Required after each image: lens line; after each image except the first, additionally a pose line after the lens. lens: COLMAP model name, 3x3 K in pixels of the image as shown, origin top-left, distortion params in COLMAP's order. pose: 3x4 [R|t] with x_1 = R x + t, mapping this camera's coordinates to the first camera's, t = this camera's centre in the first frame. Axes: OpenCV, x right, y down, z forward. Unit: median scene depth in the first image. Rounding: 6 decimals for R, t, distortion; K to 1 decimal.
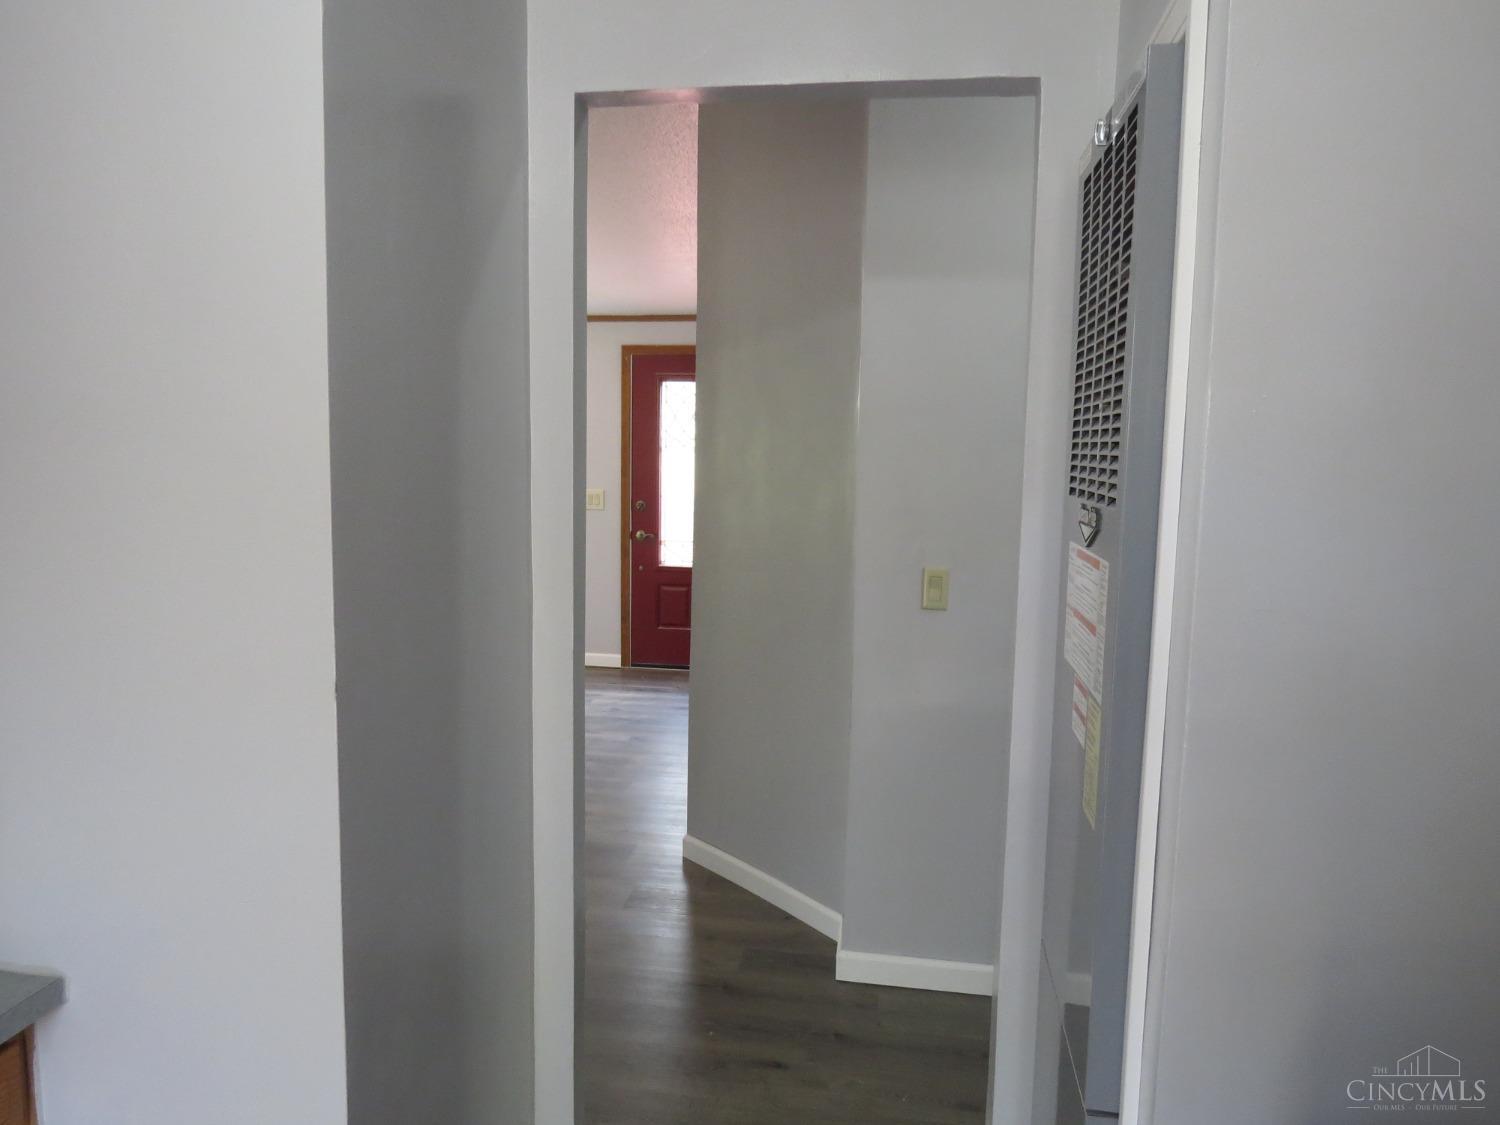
lens RADIAL K [[1062.0, 0, 750.0], [0, 1062.0, 562.5], [0, 0, 1]] dist [-0.007658, 0.000712]
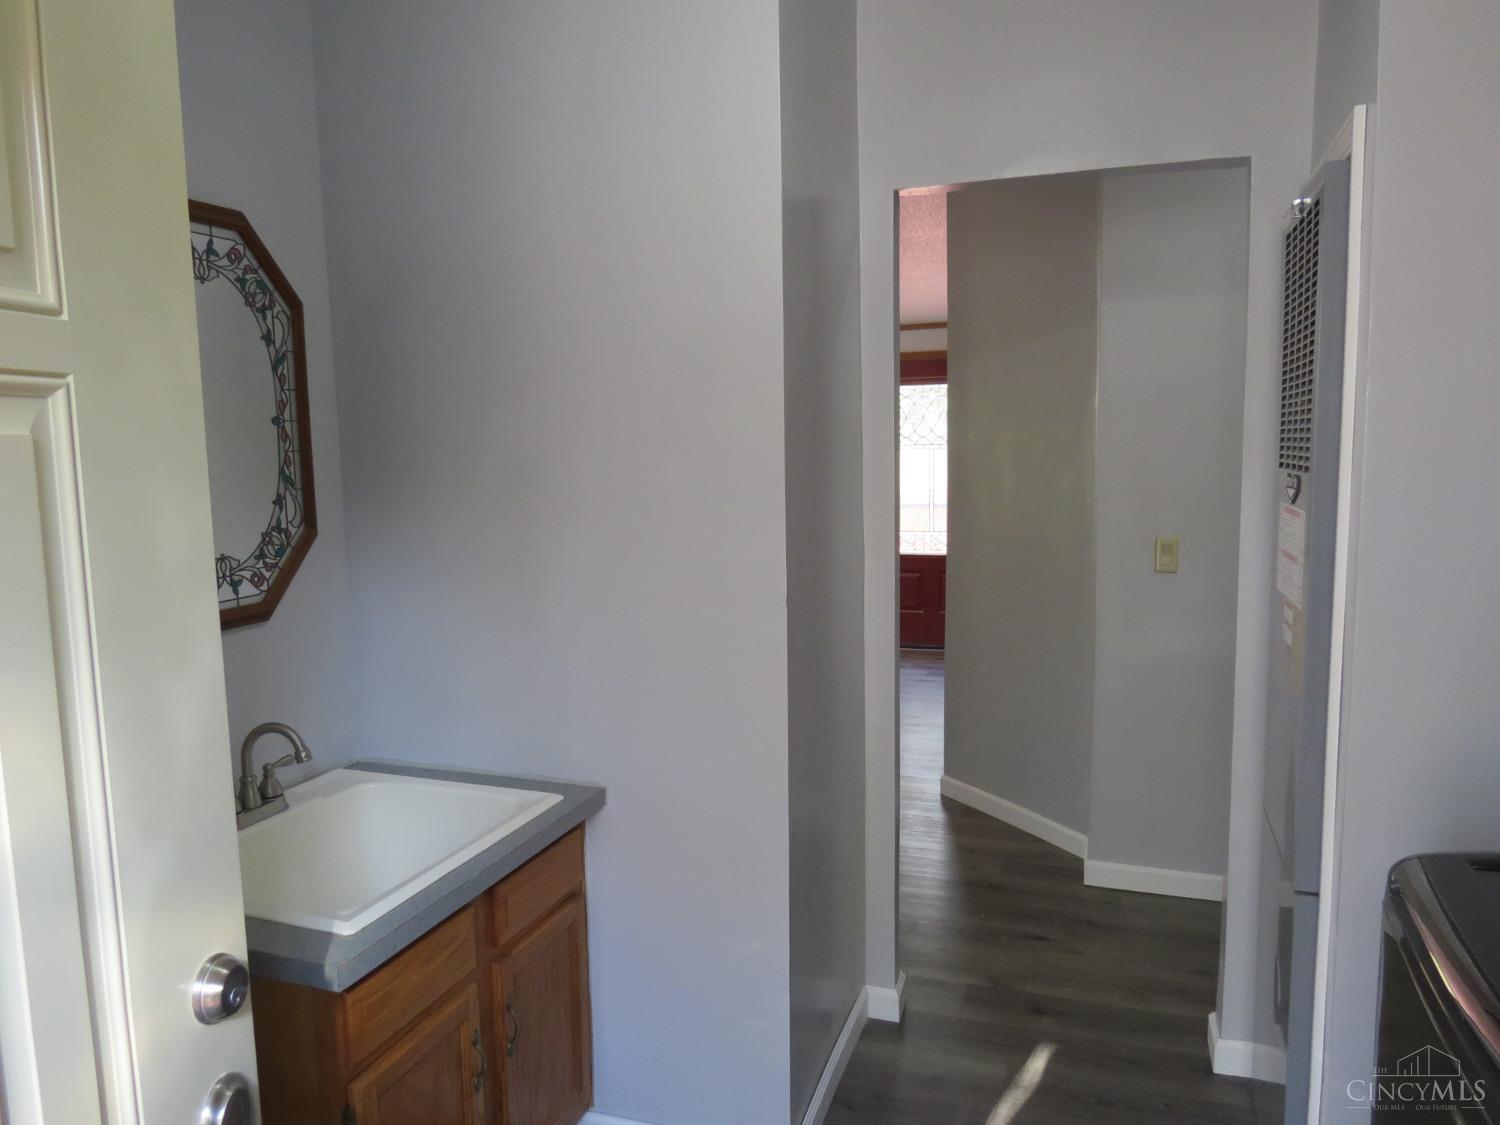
lens RADIAL K [[1067.2, 0, 750.0], [0, 1067.2, 562.5], [0, 0, 1]] dist [-0.023821, 0.005829]
pose [[0.982360, -0.015159, -0.186383, -0.111638], [0.015182, 0.999884, -0.001304, 0.048930], [0.186381, -0.001548, 0.982476, -0.457115]]
